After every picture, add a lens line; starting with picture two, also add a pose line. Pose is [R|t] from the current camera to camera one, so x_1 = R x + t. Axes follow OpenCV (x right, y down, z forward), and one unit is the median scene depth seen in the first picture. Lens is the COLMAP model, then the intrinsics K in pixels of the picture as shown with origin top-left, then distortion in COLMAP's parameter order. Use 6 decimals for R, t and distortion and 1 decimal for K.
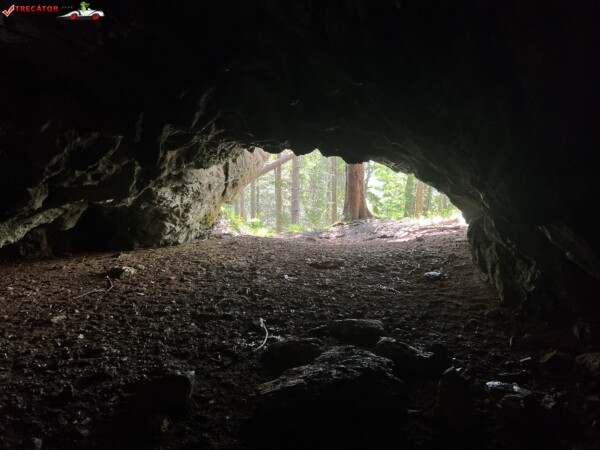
lens RADIAL K [[452.3, 0, 304.0], [0, 452.3, 229.5], [0, 0, 1]] dist [0.046887, -0.053914]
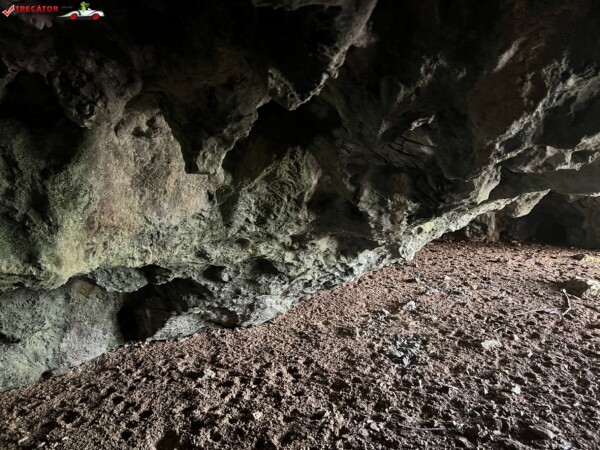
lens RADIAL K [[452.3, 0, 307.3], [0, 452.3, 224.4], [0, 0, 1]] dist [0.046887, -0.053914]
pose [[0.604706, 0.139994, -0.784049, -0.180483], [-0.098599, 0.990017, 0.100725, -0.049222], [0.790322, 0.016397, 0.612472, 0.335603]]
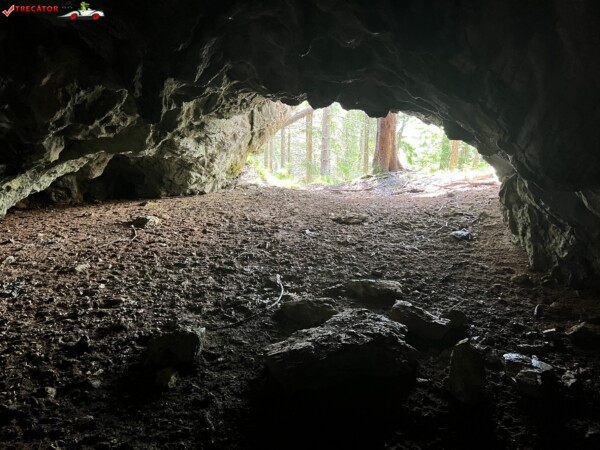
lens RADIAL K [[452.3, 0, 301.6], [0, 452.3, 221.6], [0, 0, 1]] dist [0.046887, -0.053914]
pose [[0.996560, 0.028777, -0.077716, 0.034544], [-0.020965, 0.994814, 0.099527, -0.021509], [0.080177, -0.097556, 0.991995, 0.034386]]
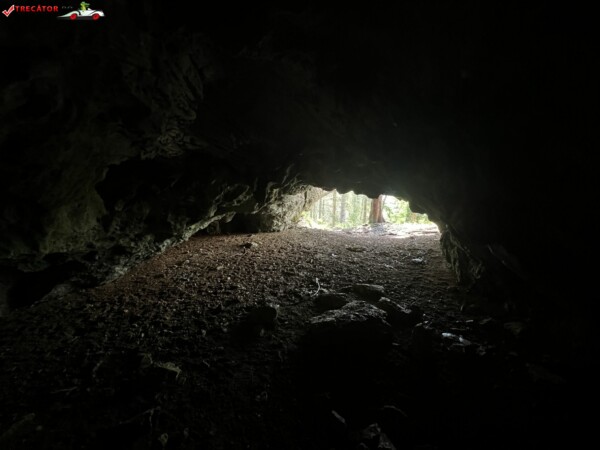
lens RADIAL K [[239.3, 0, 299.2], [0, 239.3, 225.3], [0, 0, 1]] dist [-0.002872, 0.000146]
pose [[0.977634, 0.058442, -0.202032, 0.024322], [-0.054475, 0.998199, 0.025141, -0.048971], [0.203137, -0.013573, 0.979056, 0.013370]]
